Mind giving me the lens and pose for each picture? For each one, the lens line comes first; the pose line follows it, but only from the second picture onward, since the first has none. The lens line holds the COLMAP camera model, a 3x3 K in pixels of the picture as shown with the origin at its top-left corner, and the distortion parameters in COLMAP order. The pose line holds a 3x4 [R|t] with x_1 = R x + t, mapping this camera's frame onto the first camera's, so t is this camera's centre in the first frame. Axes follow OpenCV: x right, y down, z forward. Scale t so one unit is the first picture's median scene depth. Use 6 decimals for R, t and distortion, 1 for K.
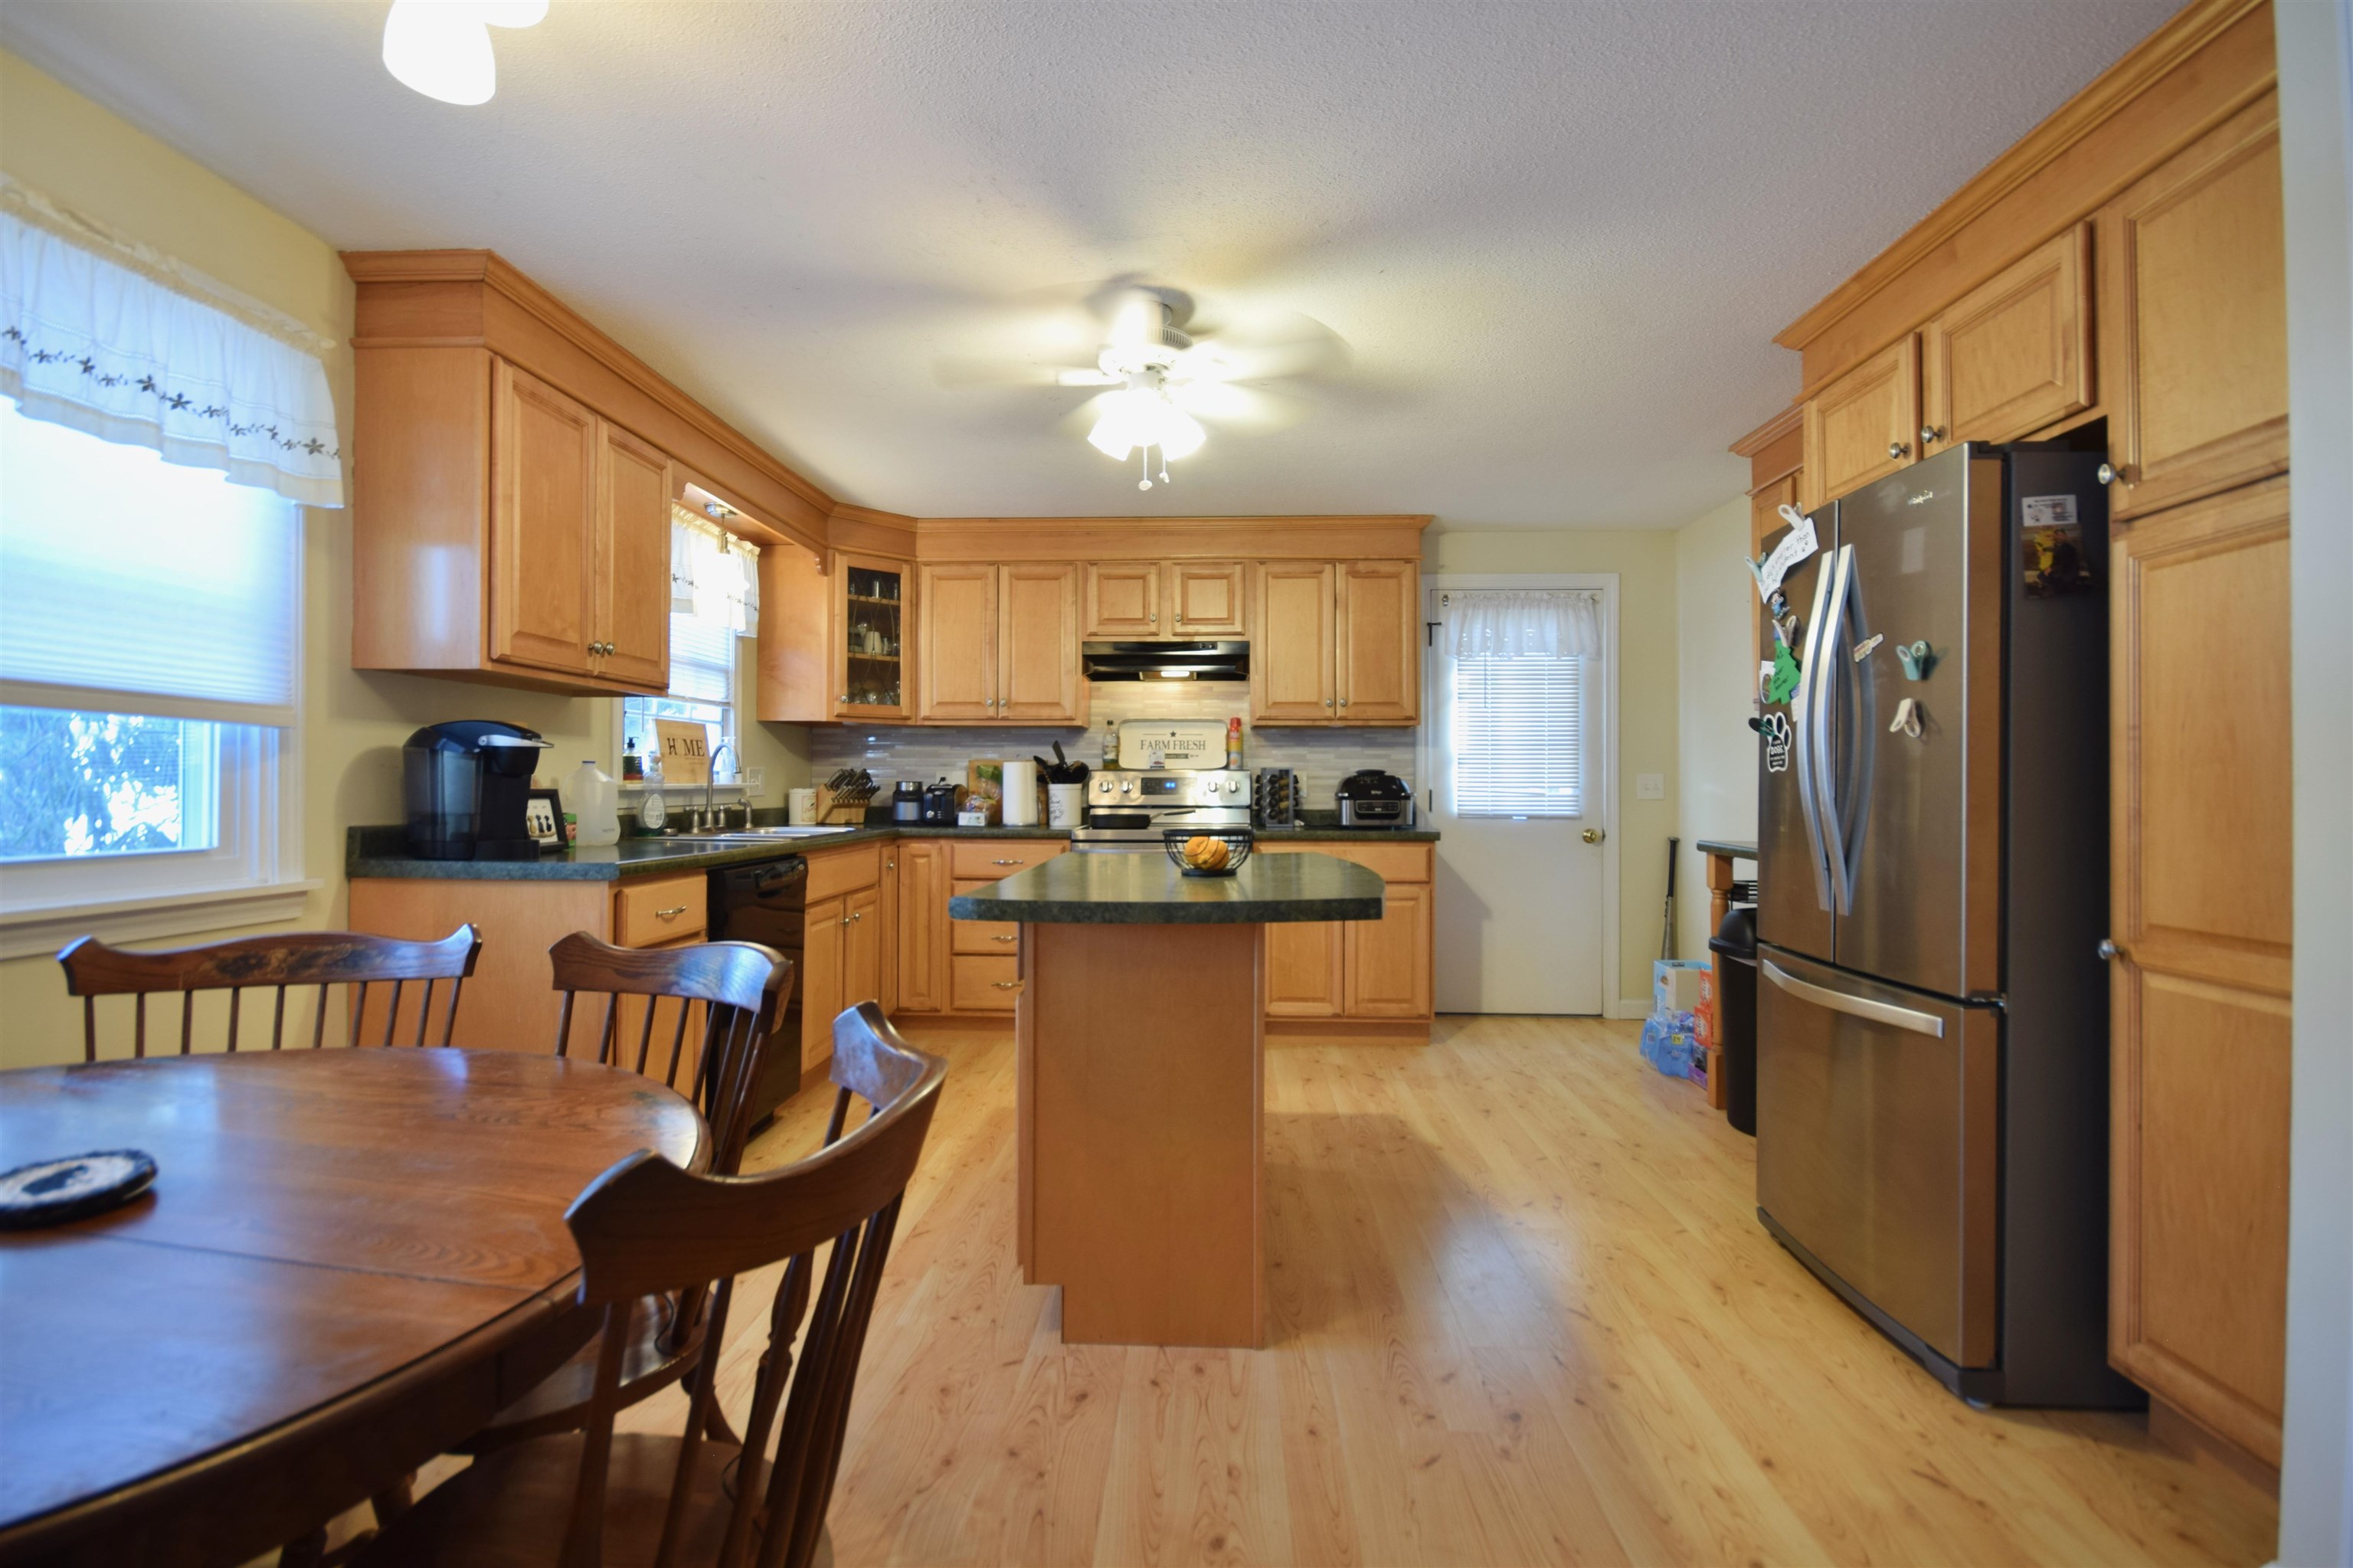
lens RADIAL K [[1041.4, 0, 1175.6], [0, 1041.4, 779.4], [0, 0, 1]] dist [0.007503, -0.005839]
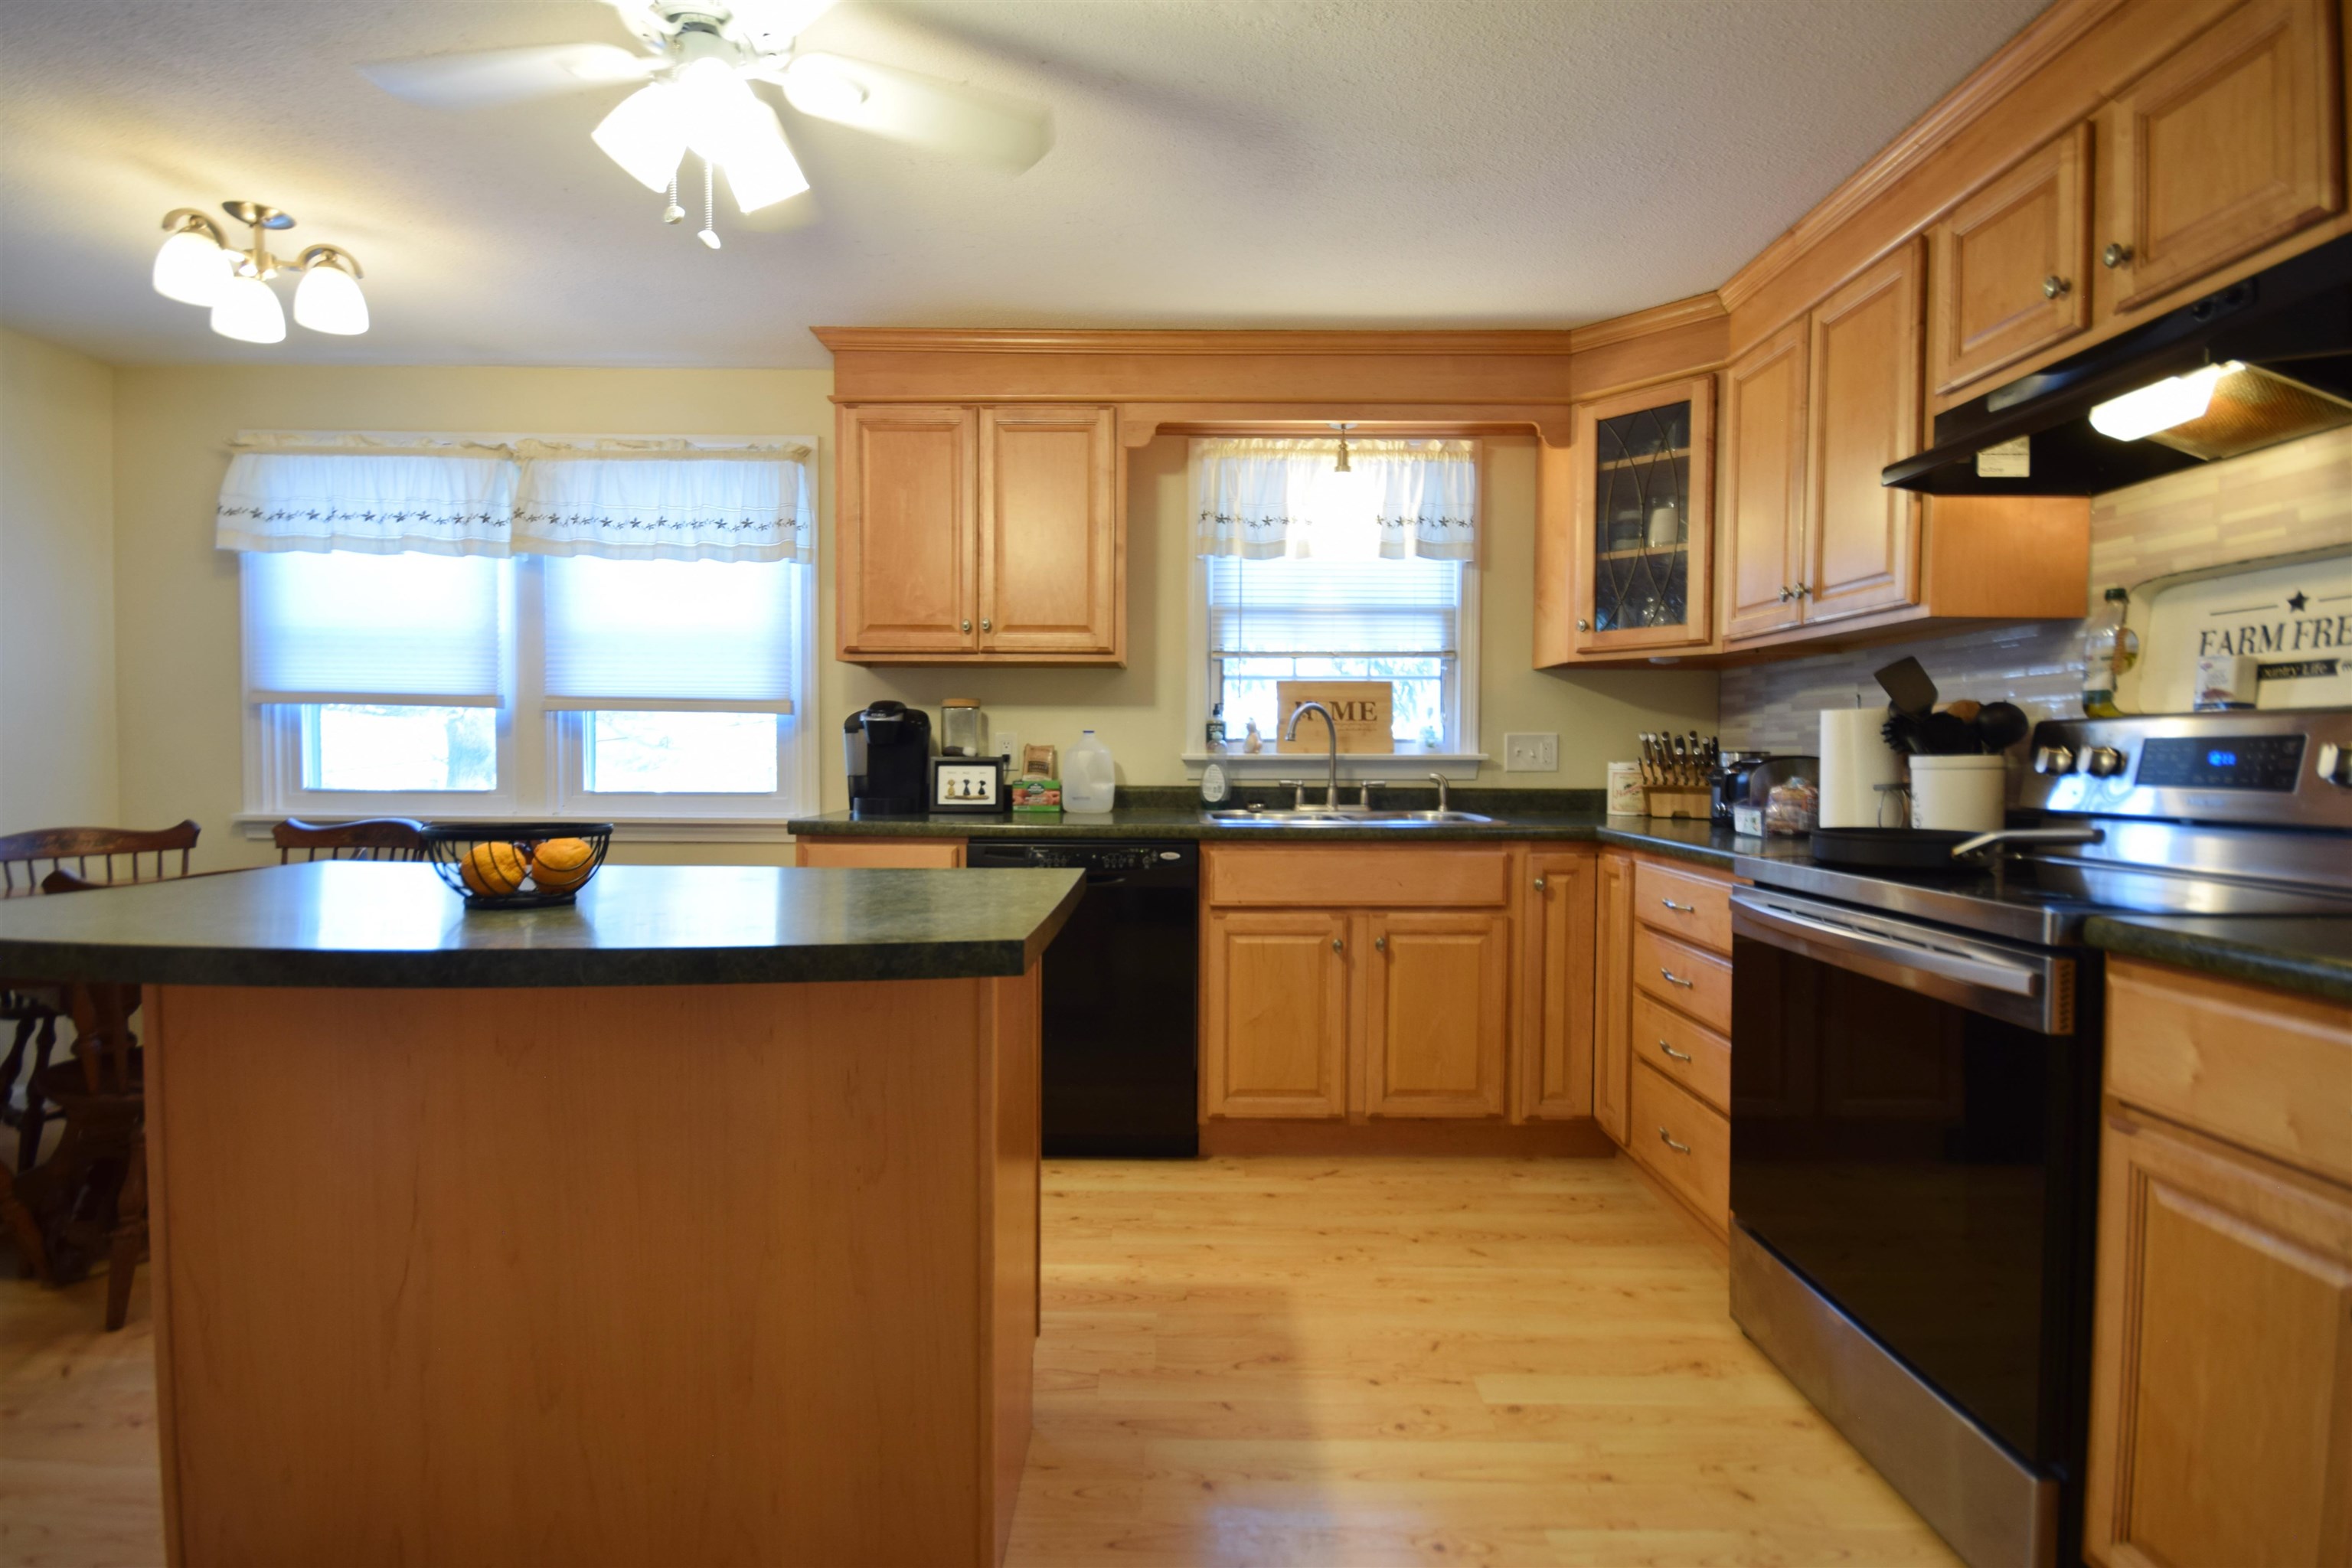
lens RADIAL K [[1040.9, 0, 1175.1], [0, 1040.9, 779.4], [0, 0, 1]] dist [0.007503, -0.005839]
pose [[0.042227, 0.024074, -0.998818, 0.378414], [-0.001364, 0.999710, 0.024038, 0.004640], [0.999107, 0.000347, 0.042248, 0.810005]]
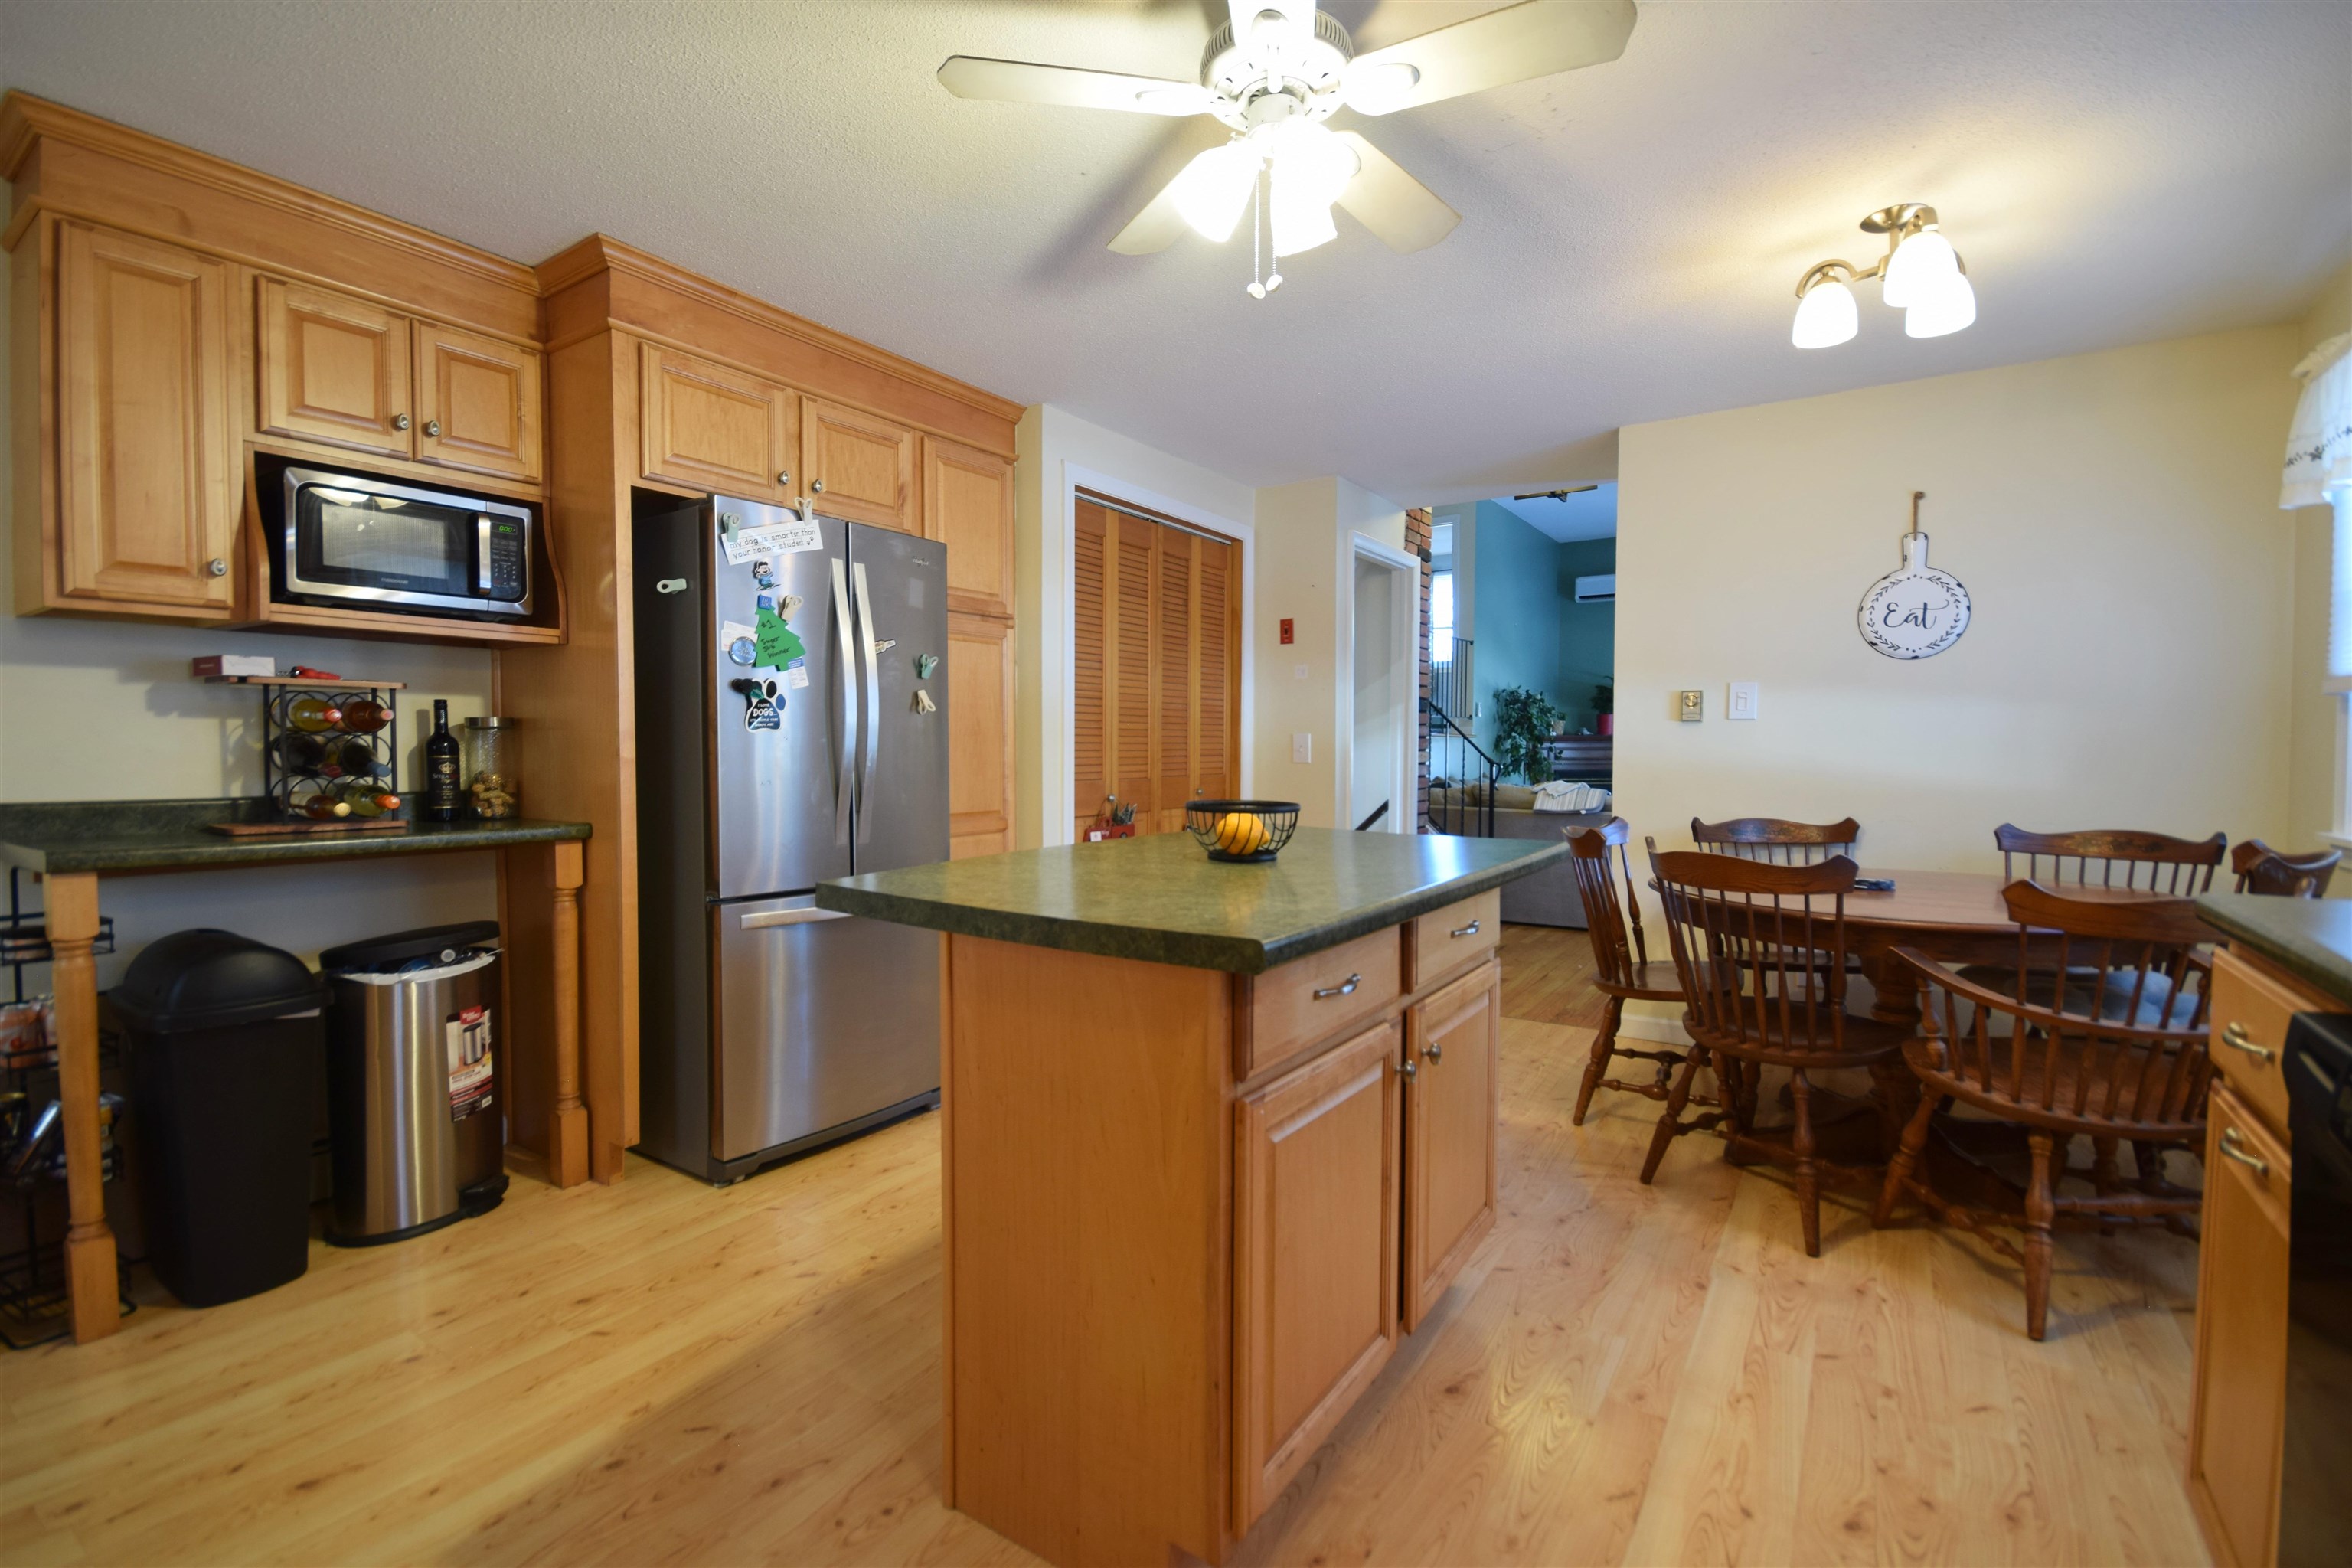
lens RADIAL K [[1040.9, 0, 1175.1], [0, 1040.9, 779.4], [0, 0, 1]] dist [0.007503, -0.005839]
pose [[-0.850353, -0.022009, 0.525753, -0.212963], [-0.006244, 0.999477, 0.031742, 0.002311], [-0.526176, 0.023709, -0.850045, 1.046345]]
